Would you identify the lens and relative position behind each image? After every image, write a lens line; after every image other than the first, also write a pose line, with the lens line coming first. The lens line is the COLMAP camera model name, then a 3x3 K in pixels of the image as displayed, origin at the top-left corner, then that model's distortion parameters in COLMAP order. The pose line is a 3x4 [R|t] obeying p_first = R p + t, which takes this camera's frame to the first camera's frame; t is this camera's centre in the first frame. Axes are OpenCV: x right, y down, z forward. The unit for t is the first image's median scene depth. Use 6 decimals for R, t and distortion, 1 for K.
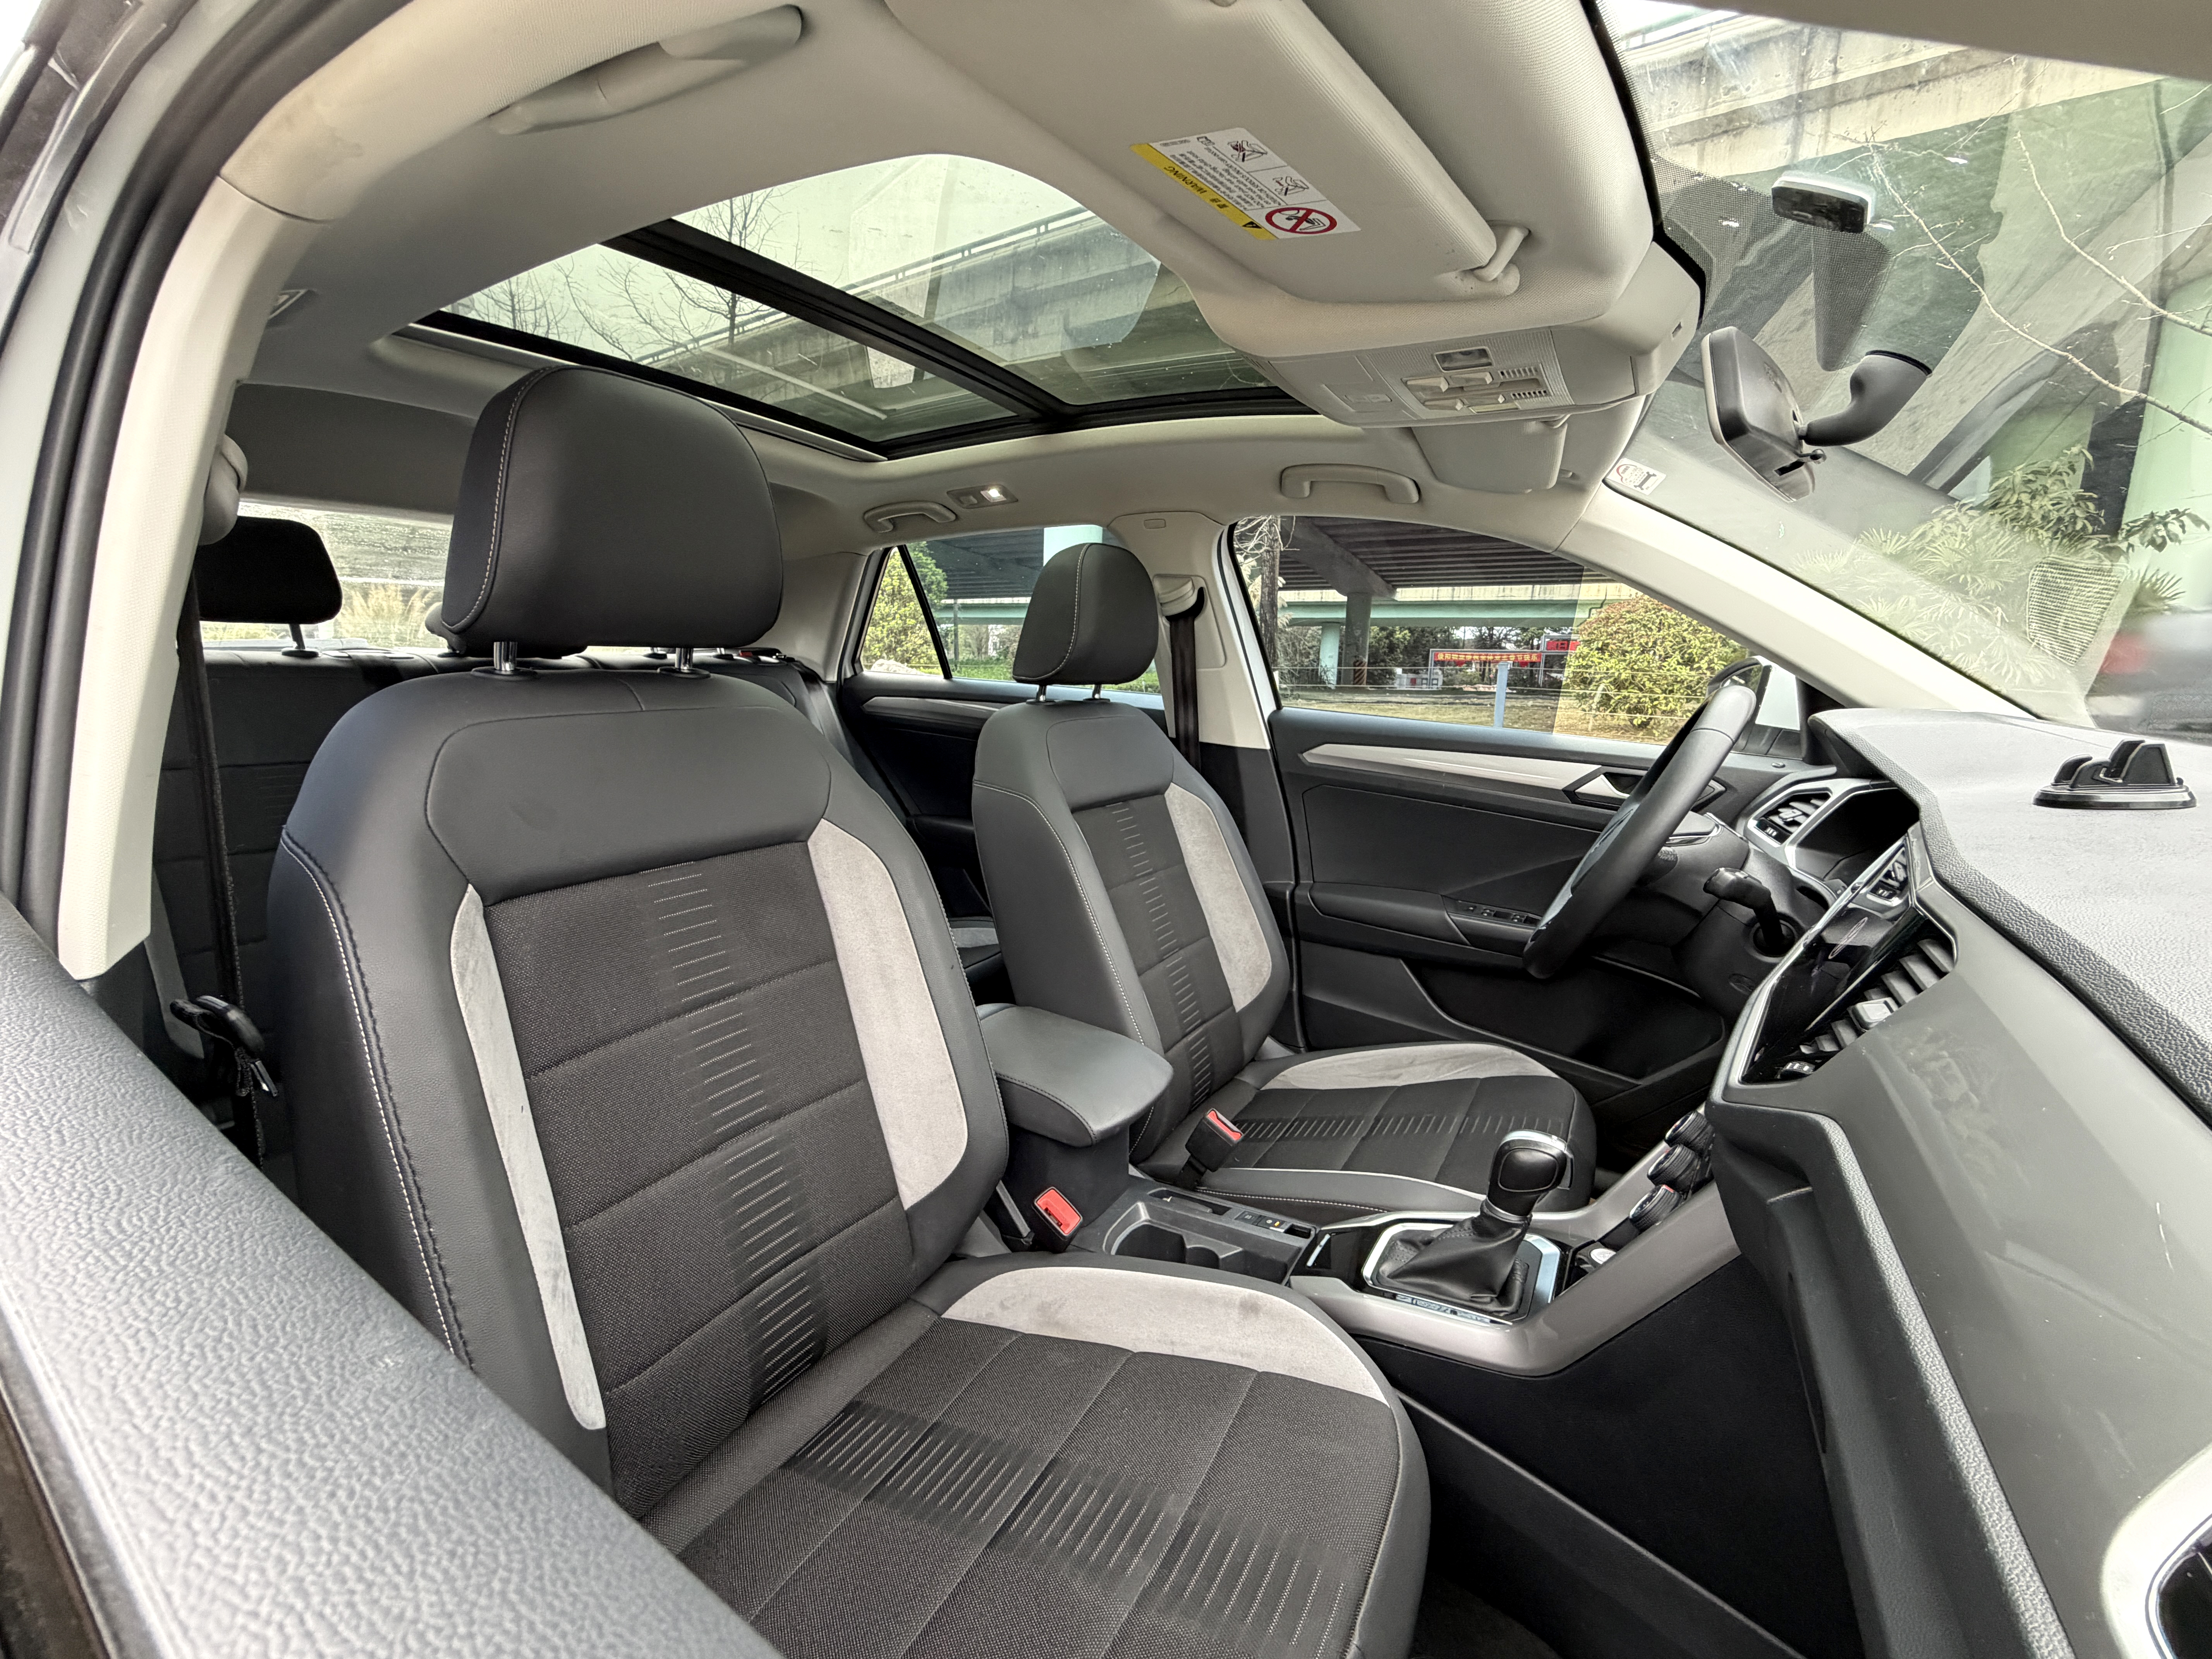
lens RADIAL K [[920.7, 0, 1051.1], [0, 920.7, 830.6], [0, 0, 1]] dist [-0.002981, -0.000871]
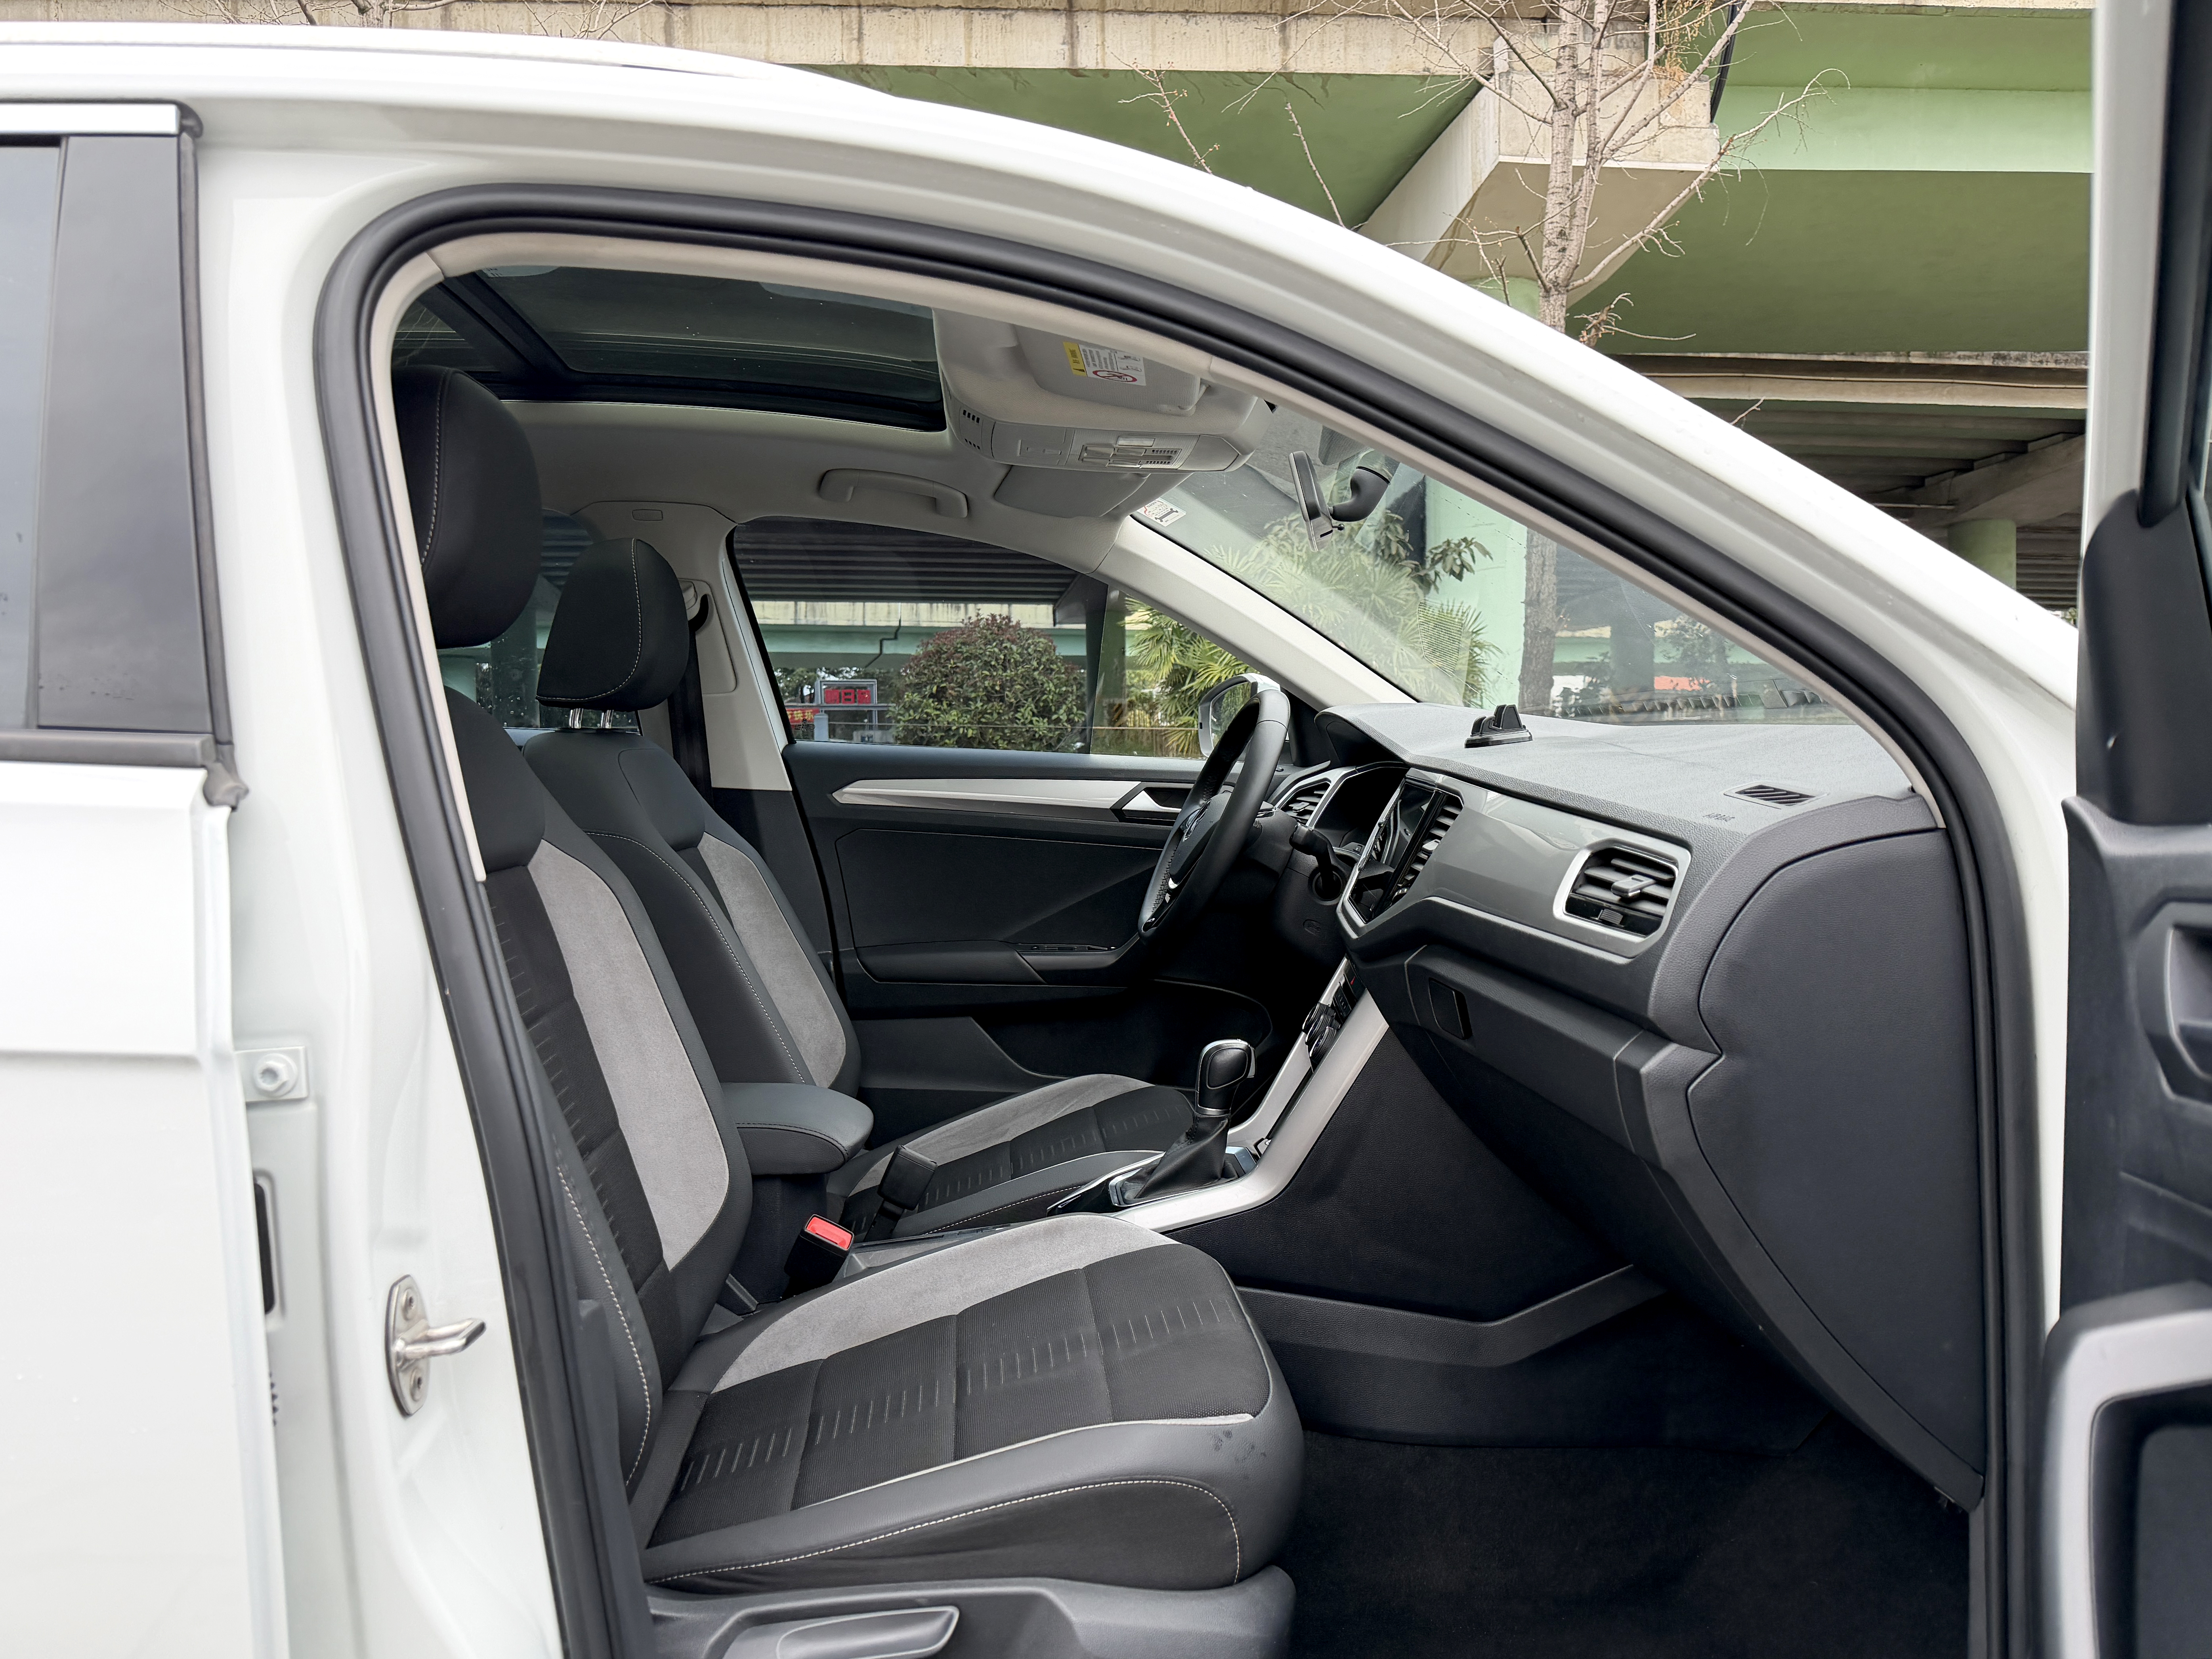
lens RADIAL K [[1638.7, 0, 1111.6], [0, 1638.7, 830.1], [0, 0, 1]] dist [0.064612, -0.104149]
pose [[0.792832, -0.056255, 0.606839, -0.513646], [0.127183, 0.989079, -0.074474, 0.110196], [-0.596022, 0.136225, 0.791328, -0.388295]]
